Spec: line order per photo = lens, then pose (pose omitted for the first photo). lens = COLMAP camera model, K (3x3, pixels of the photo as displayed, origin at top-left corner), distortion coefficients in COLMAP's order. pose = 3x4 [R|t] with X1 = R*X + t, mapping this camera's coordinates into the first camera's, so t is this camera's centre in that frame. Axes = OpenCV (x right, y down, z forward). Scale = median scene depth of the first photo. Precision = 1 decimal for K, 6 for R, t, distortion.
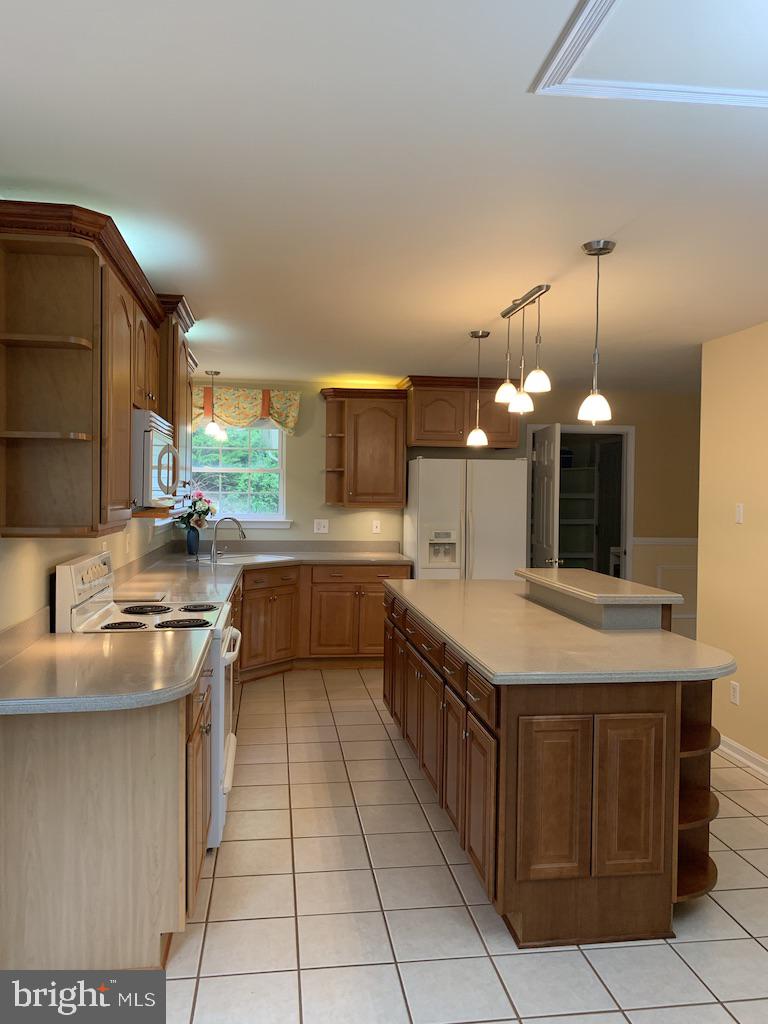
lens RADIAL K [[804.8, 0, 395.2], [0, 804.8, 528.4], [0, 0, 1]] dist [0.072168, -0.048839]
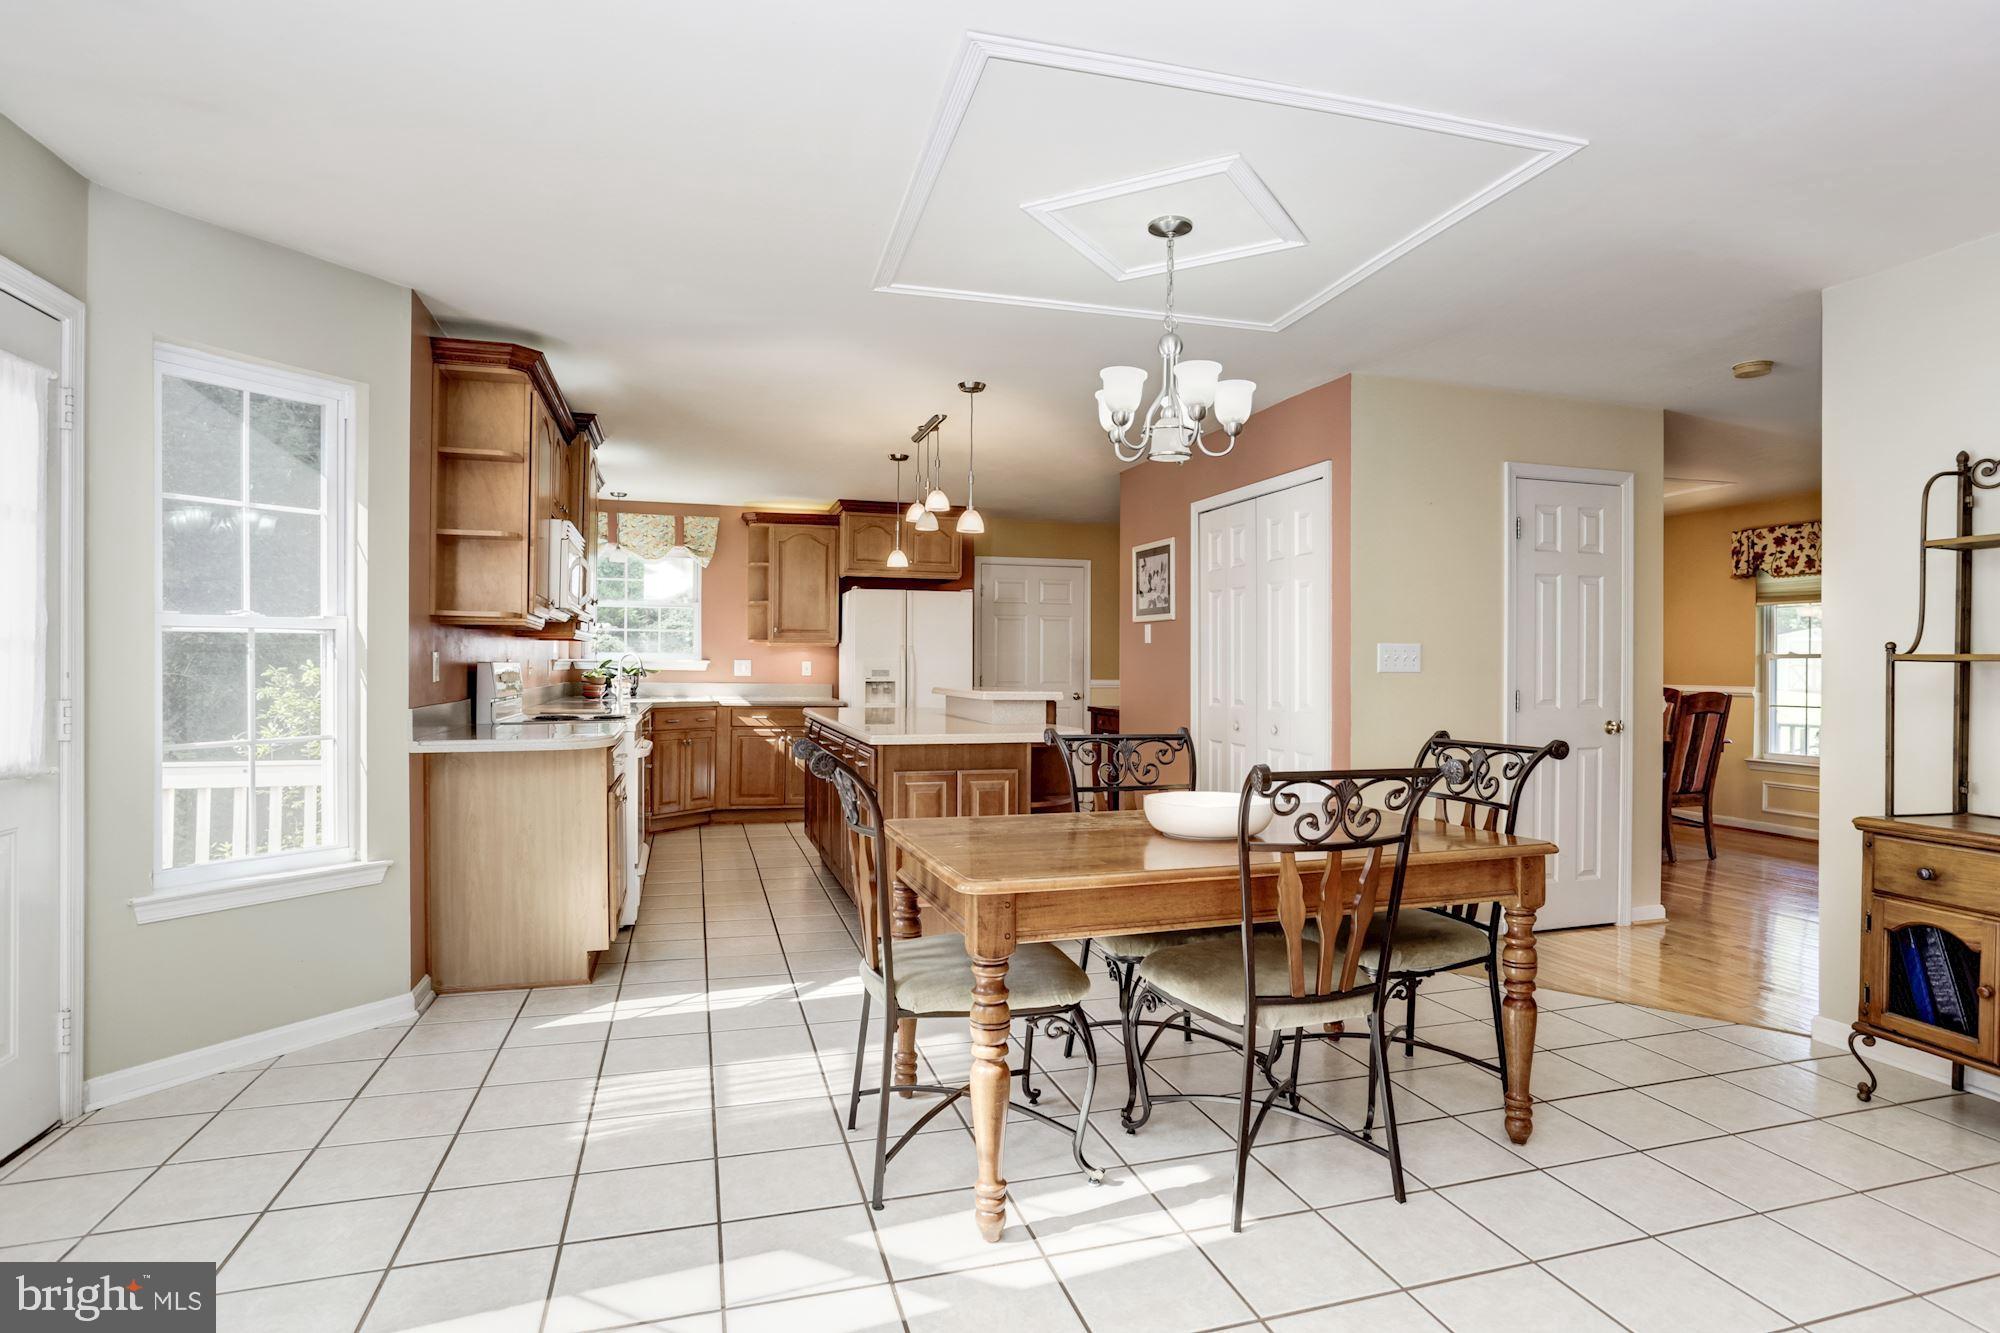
lens RADIAL K [[1093.0, 0, 1004.6], [0, 1093.0, 671.0], [0, 0, 1]] dist [0.036842, 0.000714]
pose [[0.991399, -0.007356, 0.130668, 0.072716], [0.012968, 0.999027, -0.042143, 0.112595], [-0.130231, 0.043475, 0.990530, -0.470785]]
